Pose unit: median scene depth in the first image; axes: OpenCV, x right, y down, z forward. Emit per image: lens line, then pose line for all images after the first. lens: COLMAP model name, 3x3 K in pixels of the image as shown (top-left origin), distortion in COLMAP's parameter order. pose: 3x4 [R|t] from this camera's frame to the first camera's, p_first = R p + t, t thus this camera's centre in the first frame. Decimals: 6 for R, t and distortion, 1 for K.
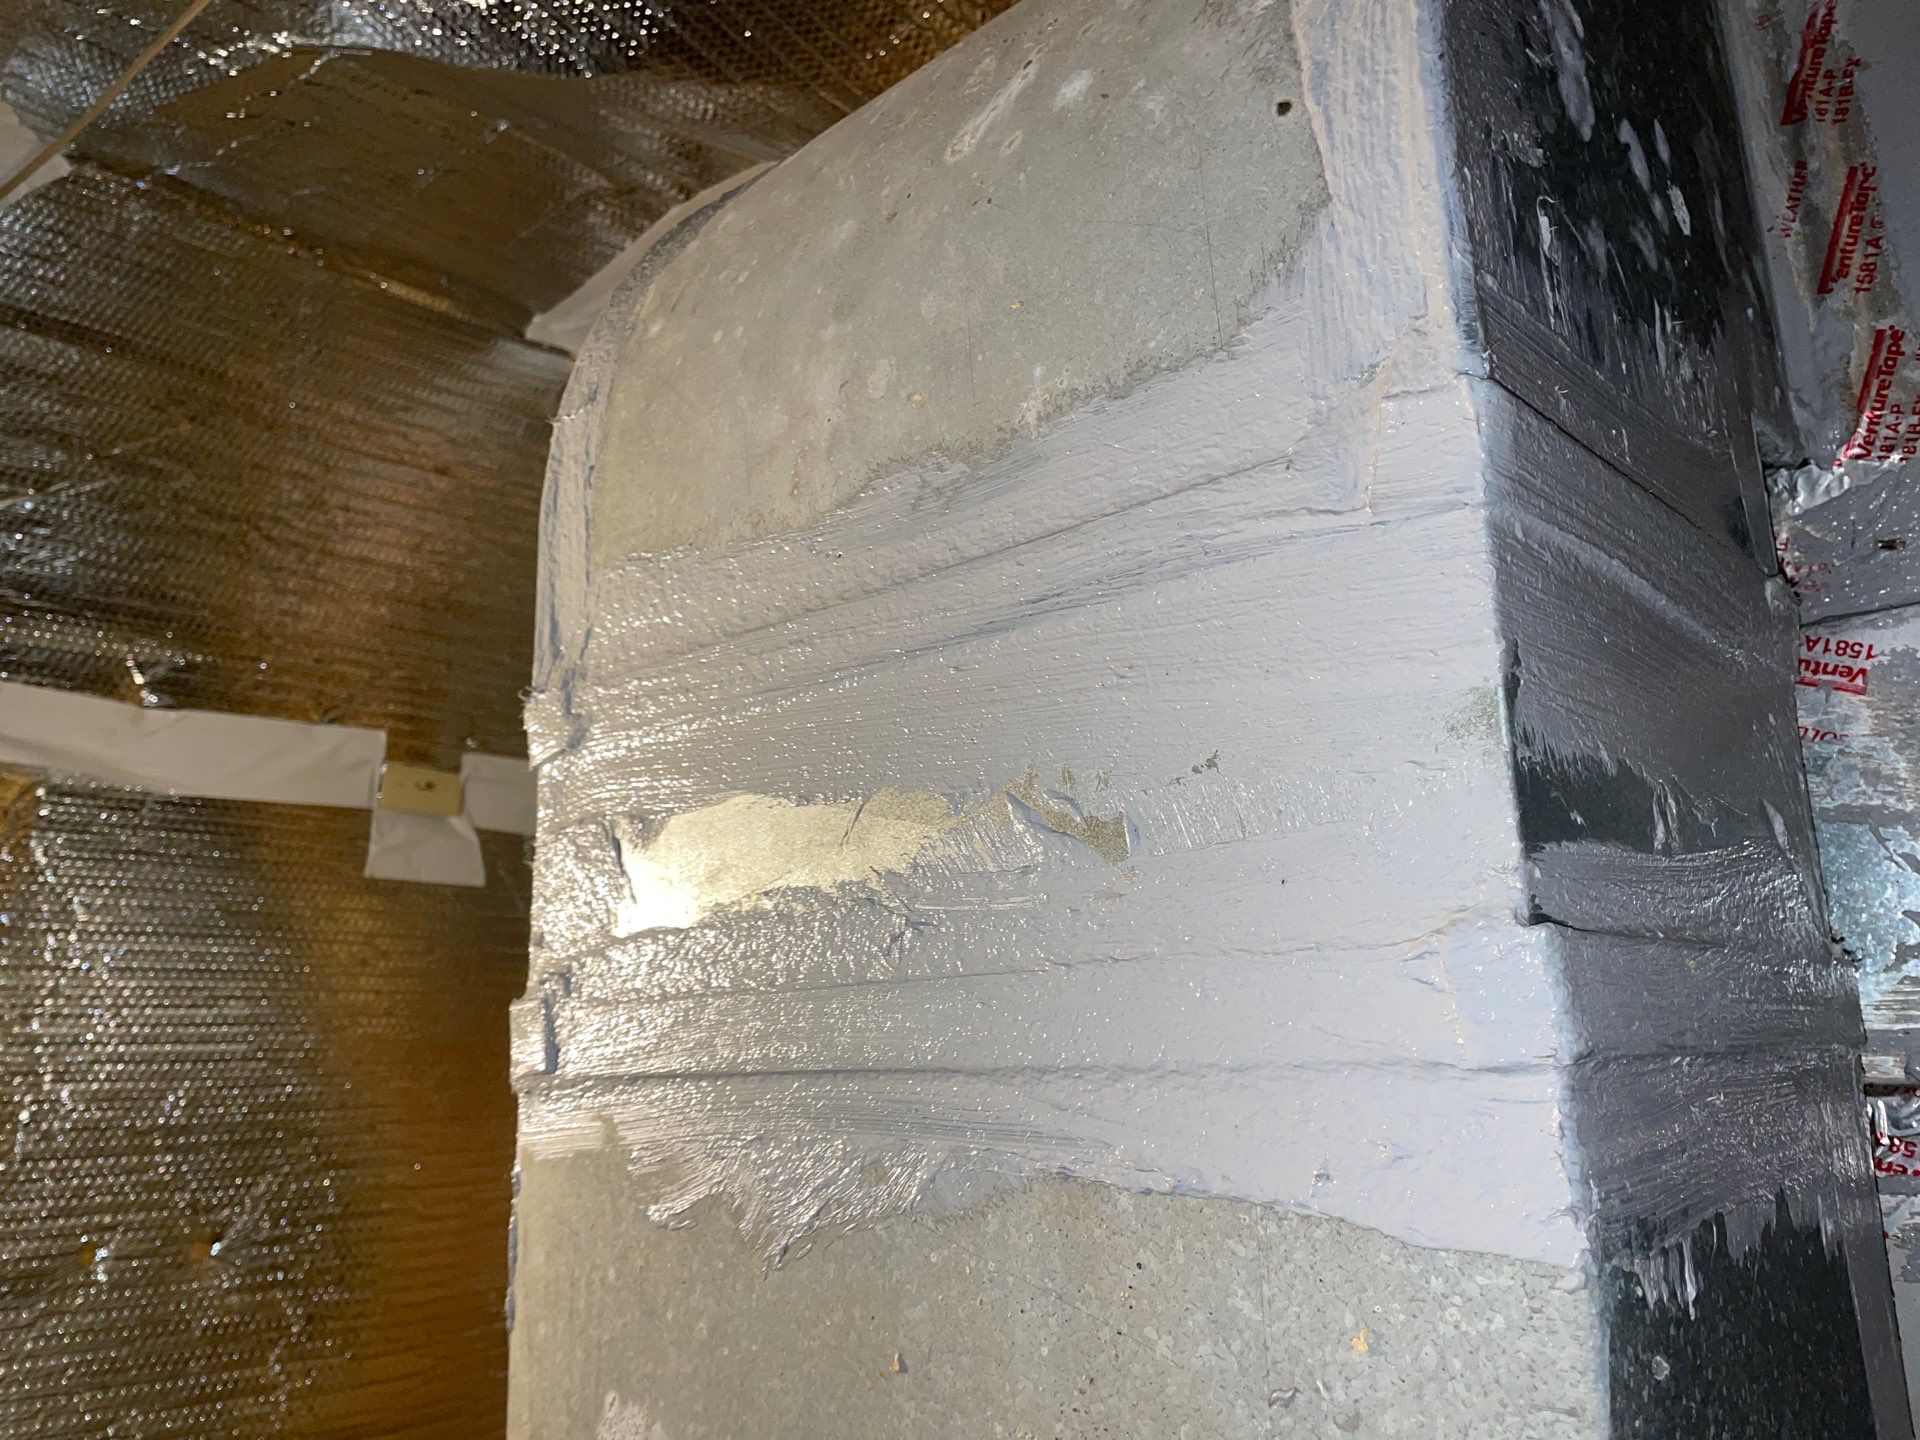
lens RADIAL K [[1406.2, 0, 960.0], [0, 1406.2, 720.0], [0, 0, 1]] dist [0.100777, -0.119341]
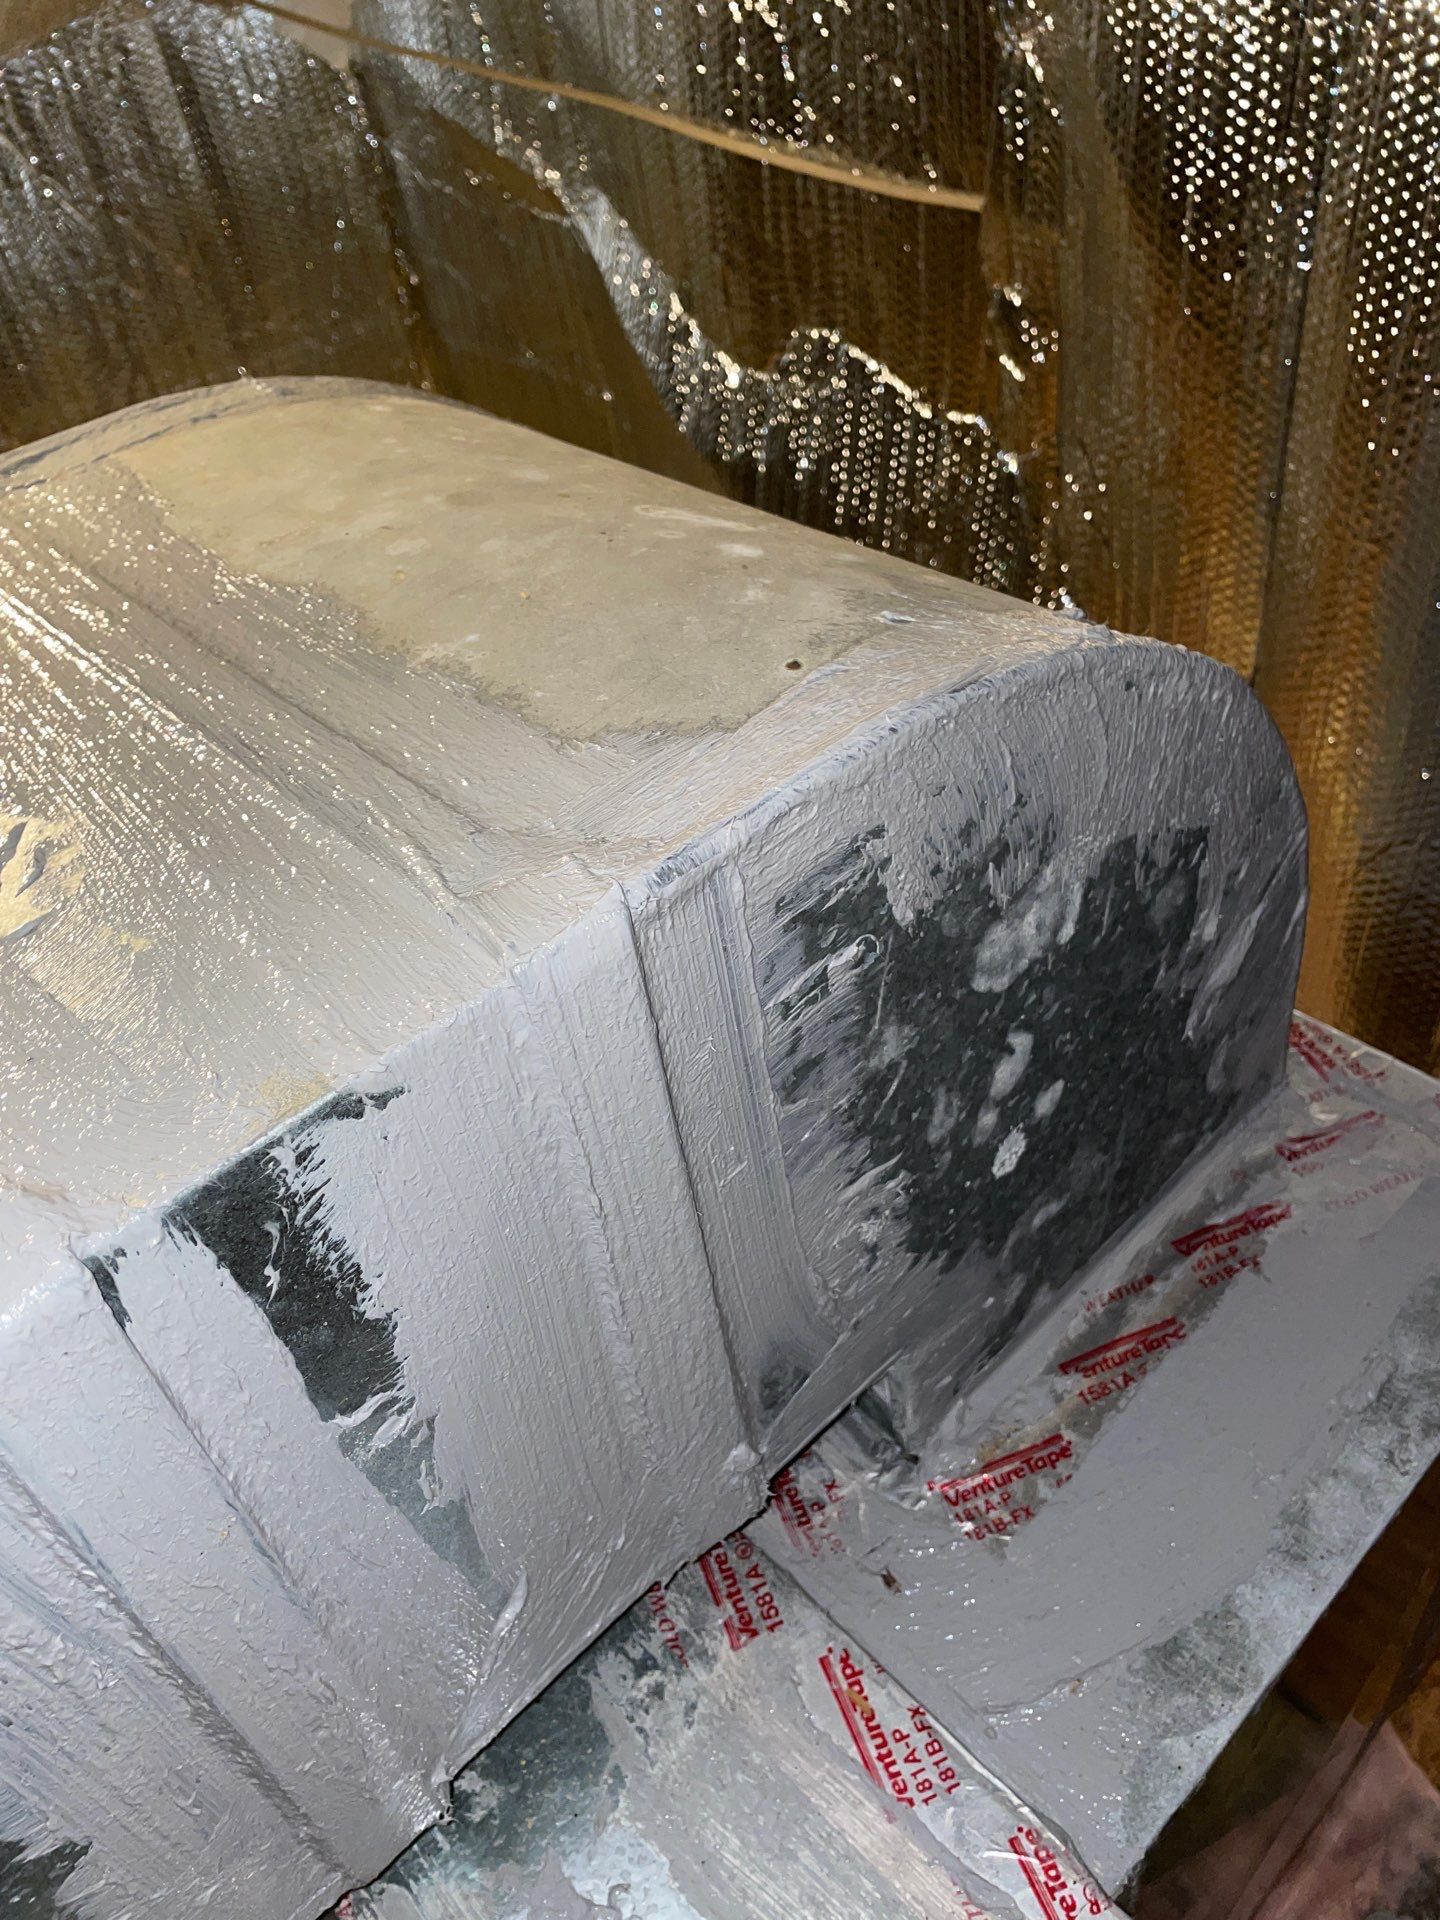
lens RADIAL K [[1432.6, 0, 720.0], [0, 1432.6, 960.0], [0, 0, 1]] dist [0.054732, -0.000160]
pose [[0.558076, 0.829719, -0.010796, 0.268228], [-0.807591, 0.540111, -0.236805, -0.028771], [-0.190650, 0.140874, 0.971497, 0.050883]]
